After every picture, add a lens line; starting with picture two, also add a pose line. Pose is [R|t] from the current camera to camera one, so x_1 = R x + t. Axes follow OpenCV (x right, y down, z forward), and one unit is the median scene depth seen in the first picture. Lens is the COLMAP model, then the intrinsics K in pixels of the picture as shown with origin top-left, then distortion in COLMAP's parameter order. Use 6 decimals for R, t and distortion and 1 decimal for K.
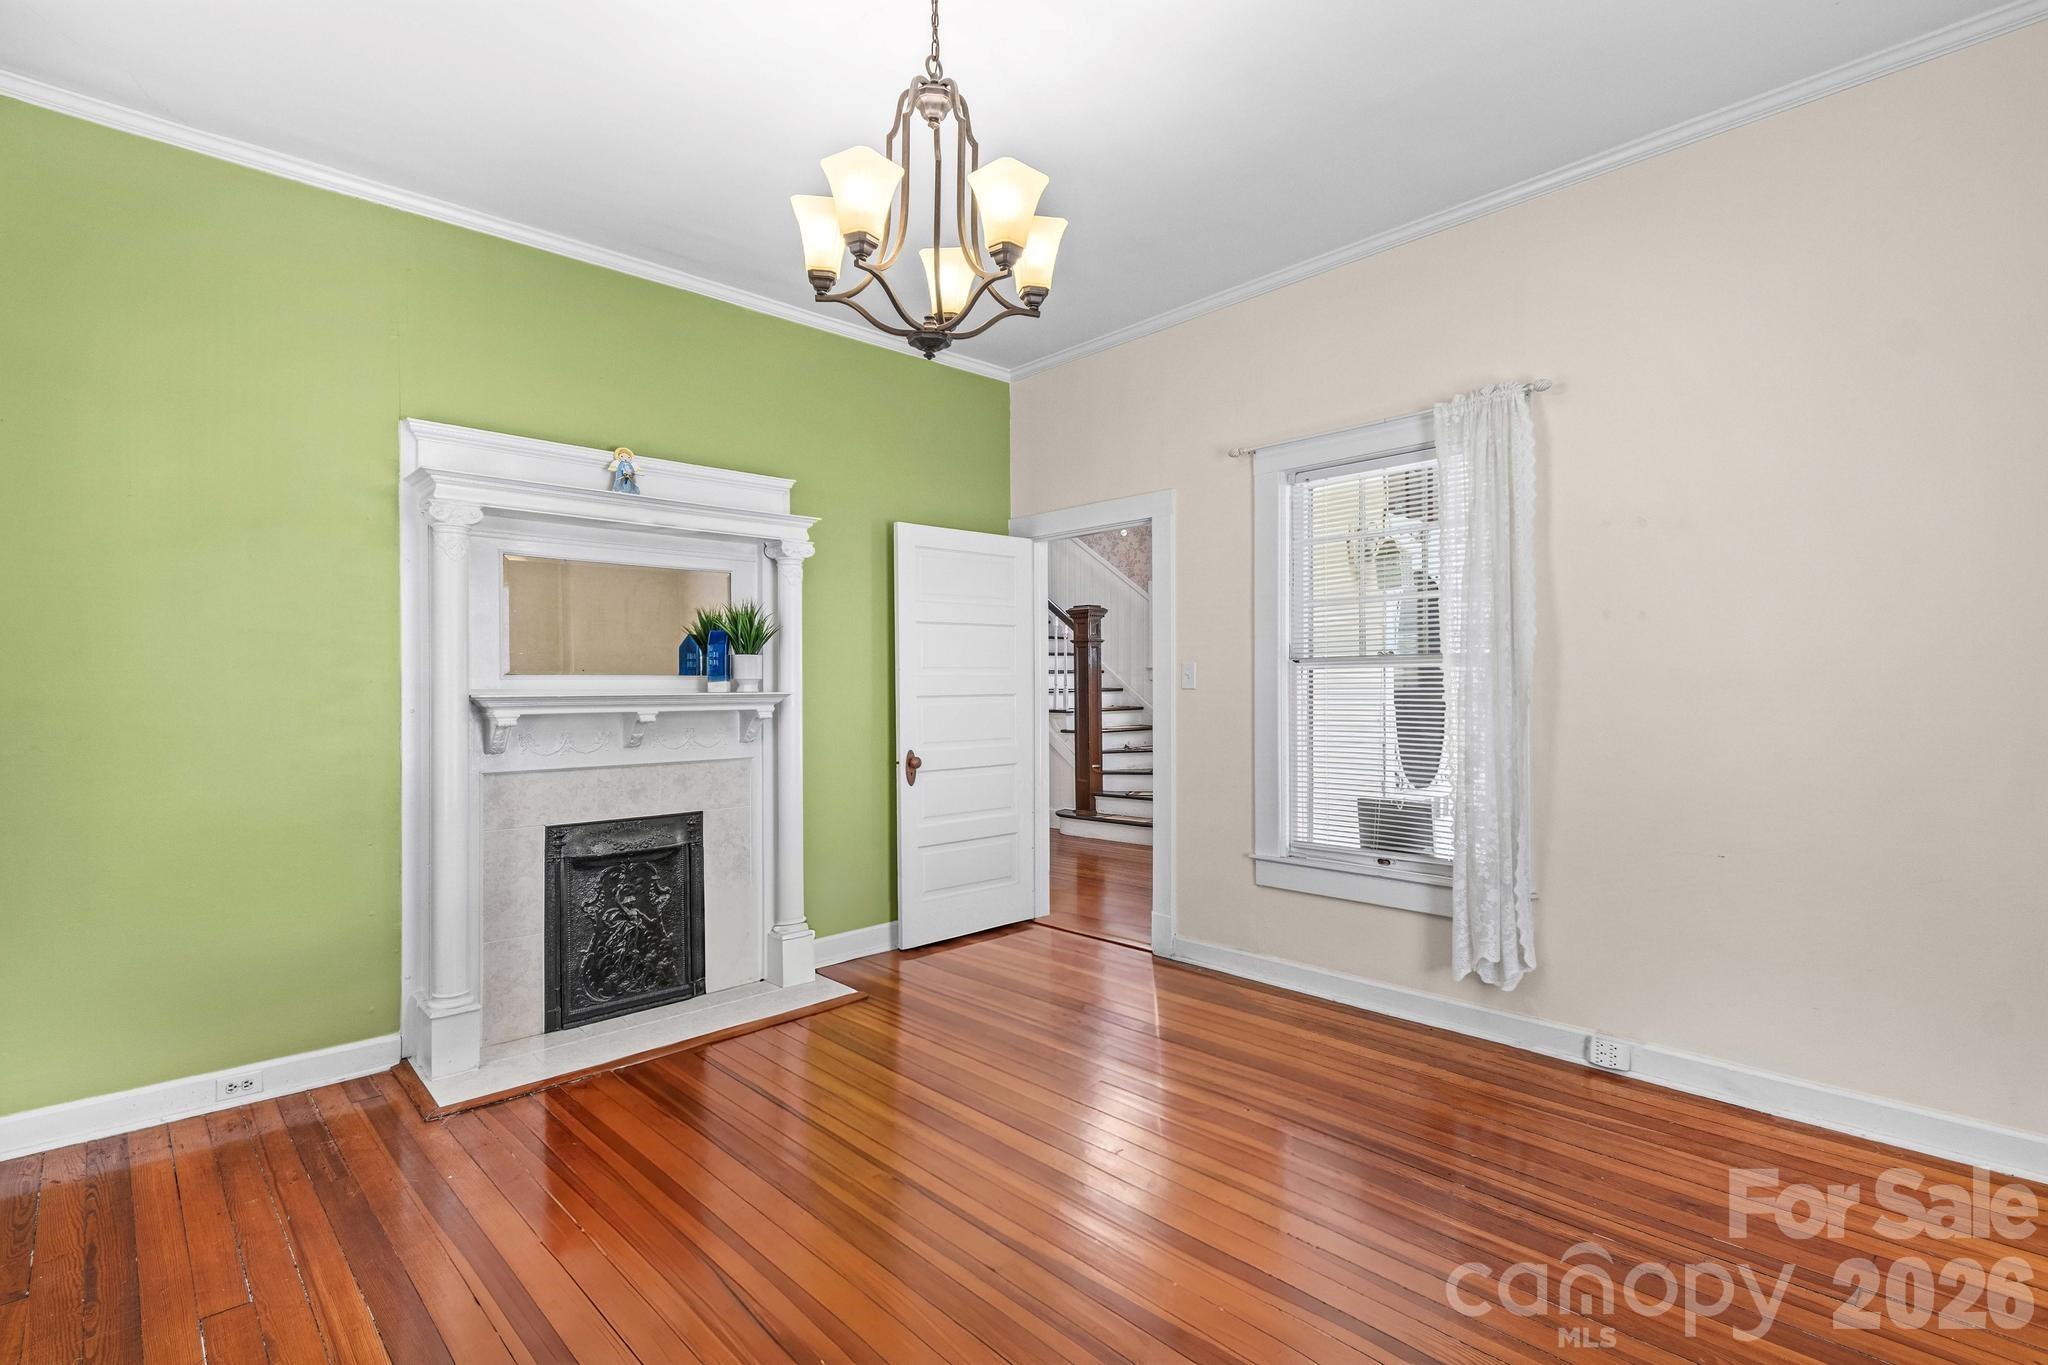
lens RADIAL K [[959.0, 0, 1004.0], [0, 959.0, 686.1], [0, 0, 1]] dist [0.008223, -0.002902]
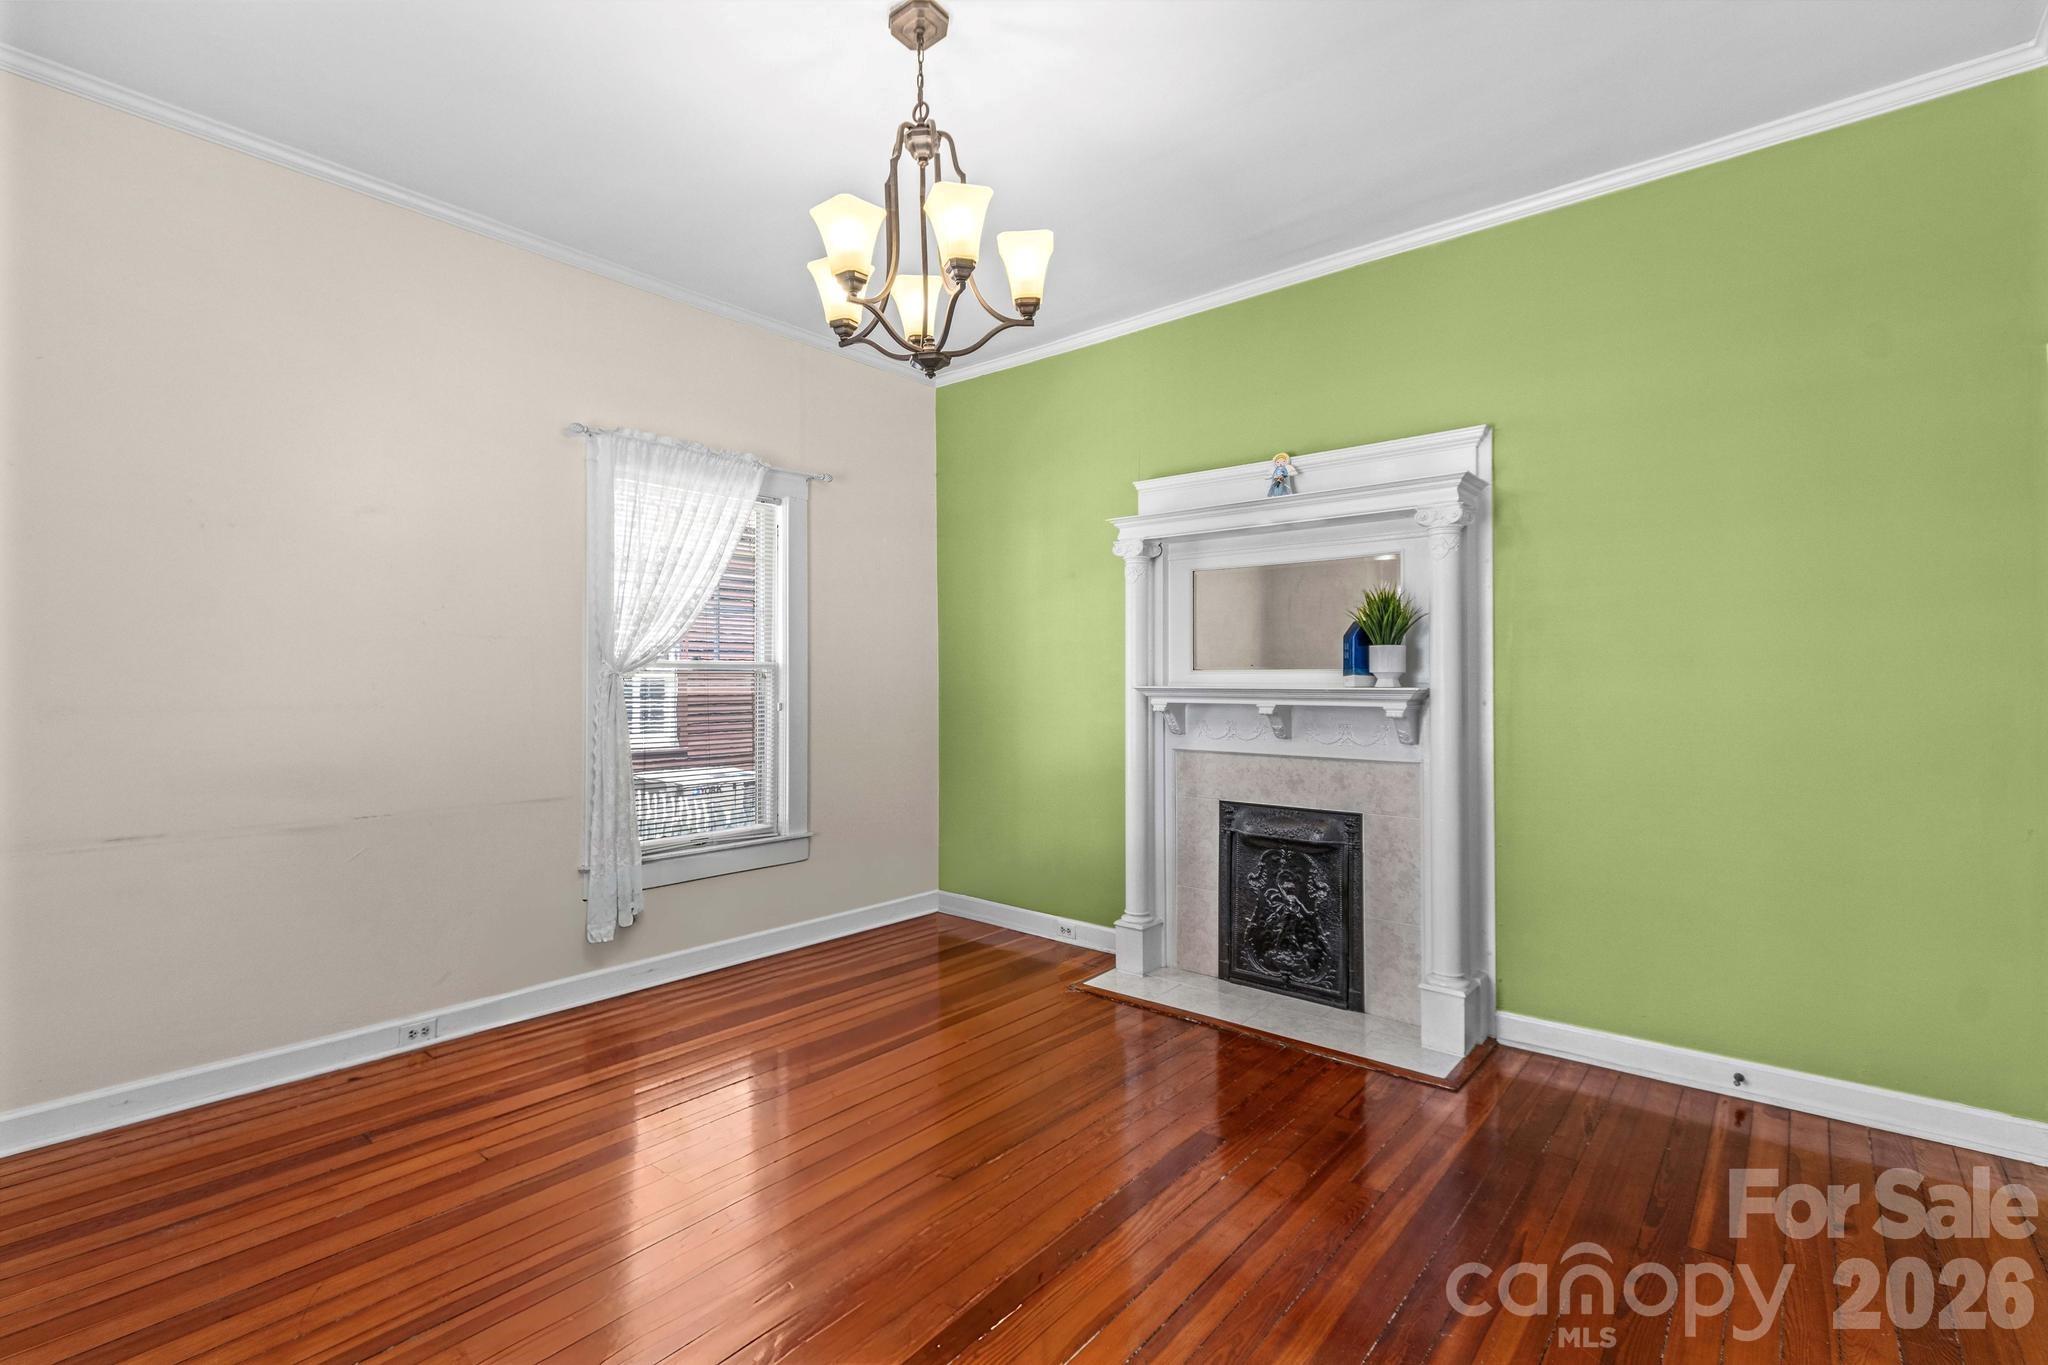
lens RADIAL K [[959.0, 0, 1003.3], [0, 959.0, 675.5], [0, 0, 1]] dist [0.008223, -0.002902]
pose [[0.108835, -0.002676, -0.994056, 0.614280], [-0.005364, 0.999980, -0.003279, 0.000651], [0.994045, 0.005689, 0.108819, 0.585805]]
